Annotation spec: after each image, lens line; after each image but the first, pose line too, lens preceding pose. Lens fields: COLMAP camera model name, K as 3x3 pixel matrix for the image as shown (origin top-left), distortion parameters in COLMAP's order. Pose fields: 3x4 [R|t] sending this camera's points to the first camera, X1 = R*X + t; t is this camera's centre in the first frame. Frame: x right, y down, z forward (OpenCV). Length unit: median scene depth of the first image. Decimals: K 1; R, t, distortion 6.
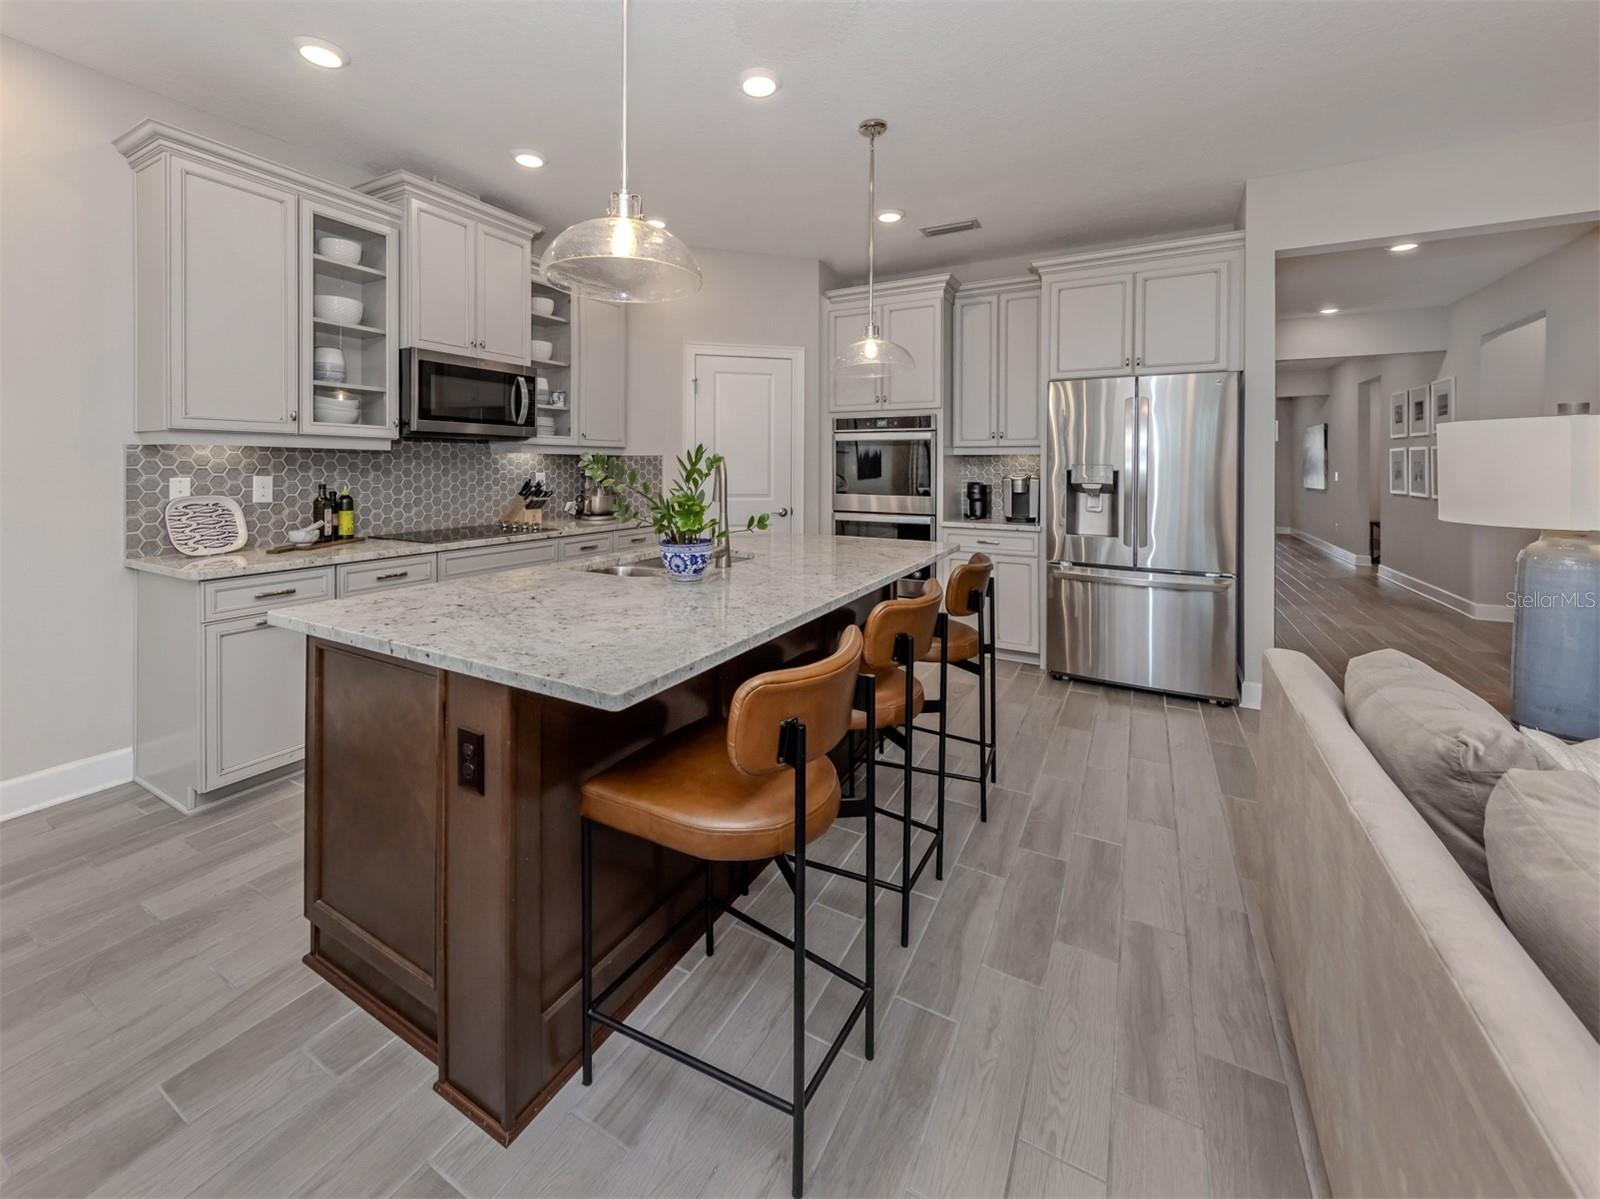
lens RADIAL K [[661.0, 0, 758.6], [0, 661.0, 470.5], [0, 0, 1]] dist [0.001557, -0.000027]
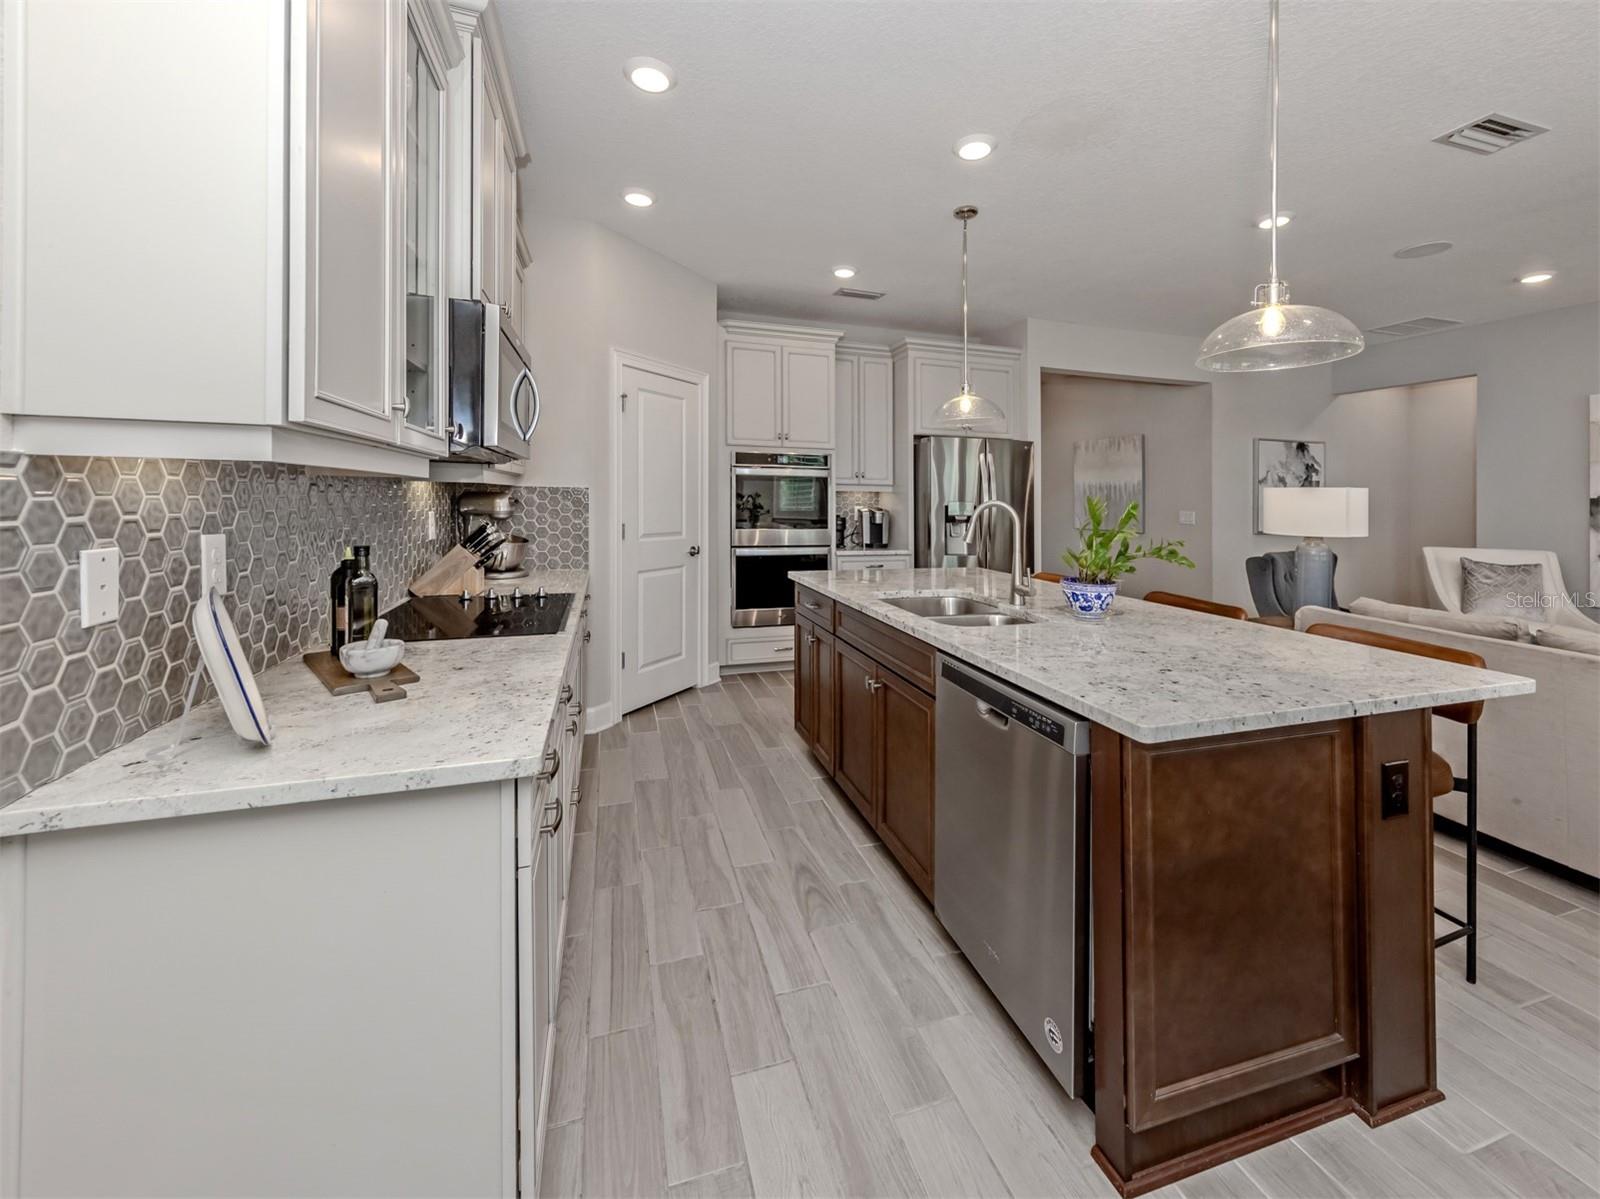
lens RADIAL K [[640.7, 0, 821.7], [0, 640.7, 493.4], [0, 0, 1]] dist [0.001283, 0.000213]
pose [[0.663212, 0.009142, 0.748376, -0.556511], [-0.005094, 0.999957, -0.007701, -0.011723], [-0.748415, 0.001295, 0.663230, 0.300090]]
